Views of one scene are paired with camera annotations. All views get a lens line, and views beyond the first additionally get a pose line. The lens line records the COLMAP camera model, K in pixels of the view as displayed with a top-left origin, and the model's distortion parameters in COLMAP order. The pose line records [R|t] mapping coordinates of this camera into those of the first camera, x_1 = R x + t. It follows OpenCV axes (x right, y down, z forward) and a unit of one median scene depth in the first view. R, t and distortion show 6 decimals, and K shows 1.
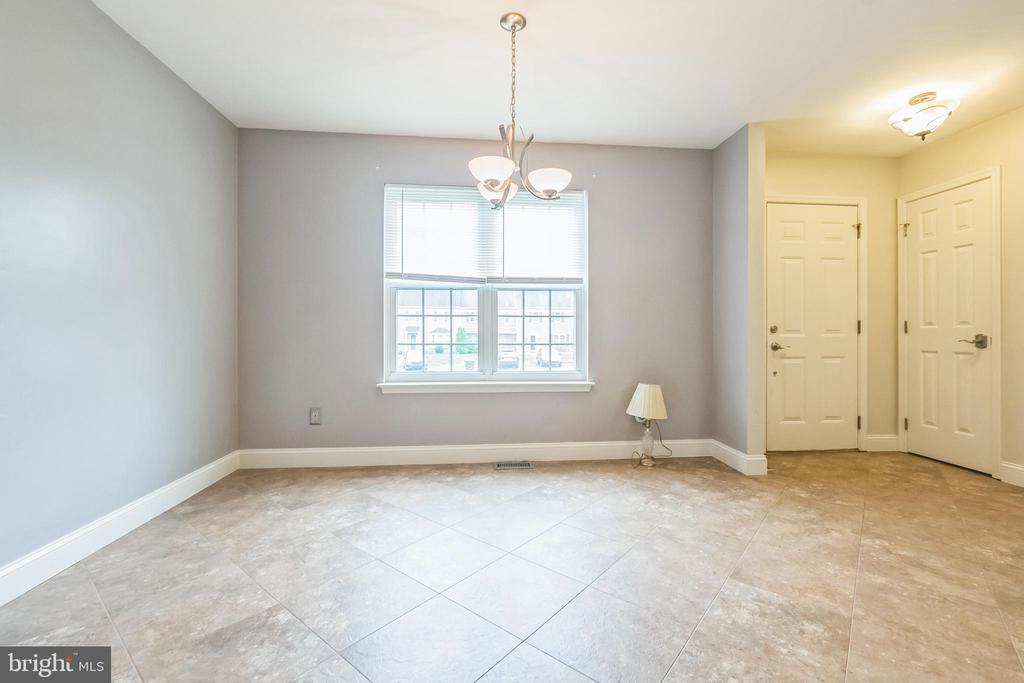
lens RADIAL K [[436.6, 0, 510.6], [0, 436.6, 330.6], [0, 0, 1]] dist [-0.000311, -0.000071]
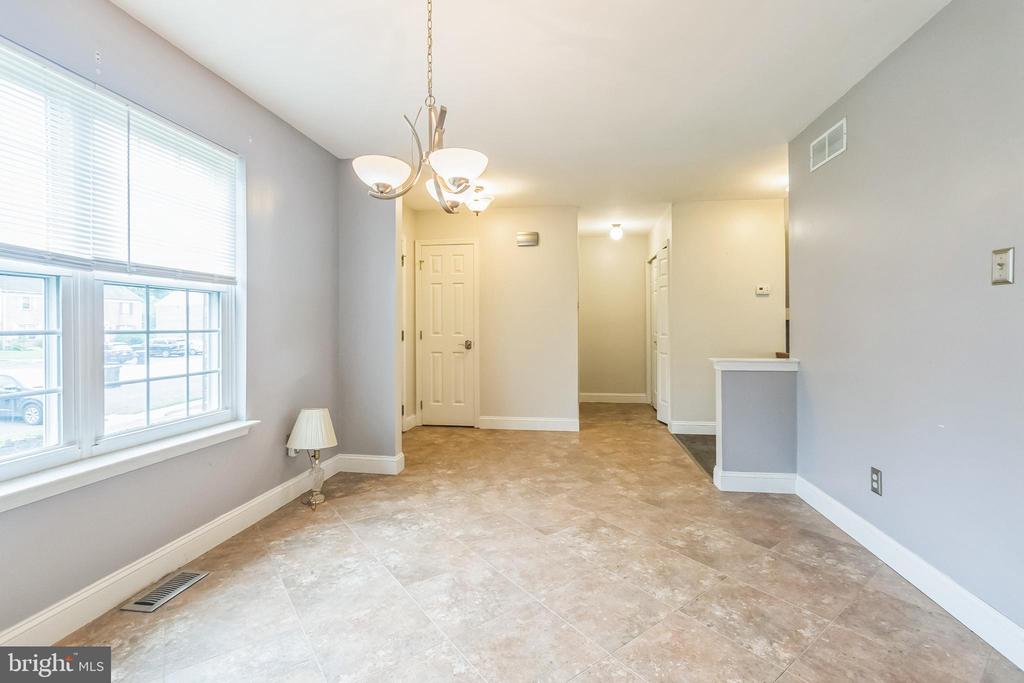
lens RADIAL K [[455.6, 0, 513.4], [0, 455.6, 326.3], [0, 0, 1]] dist [-0.001152, 0.000066]
pose [[0.240577, -0.002953, 0.970626, -0.513482], [0.000168, 0.999995, 0.003000, -0.049109], [-0.970630, -0.000559, 0.240577, 0.438825]]
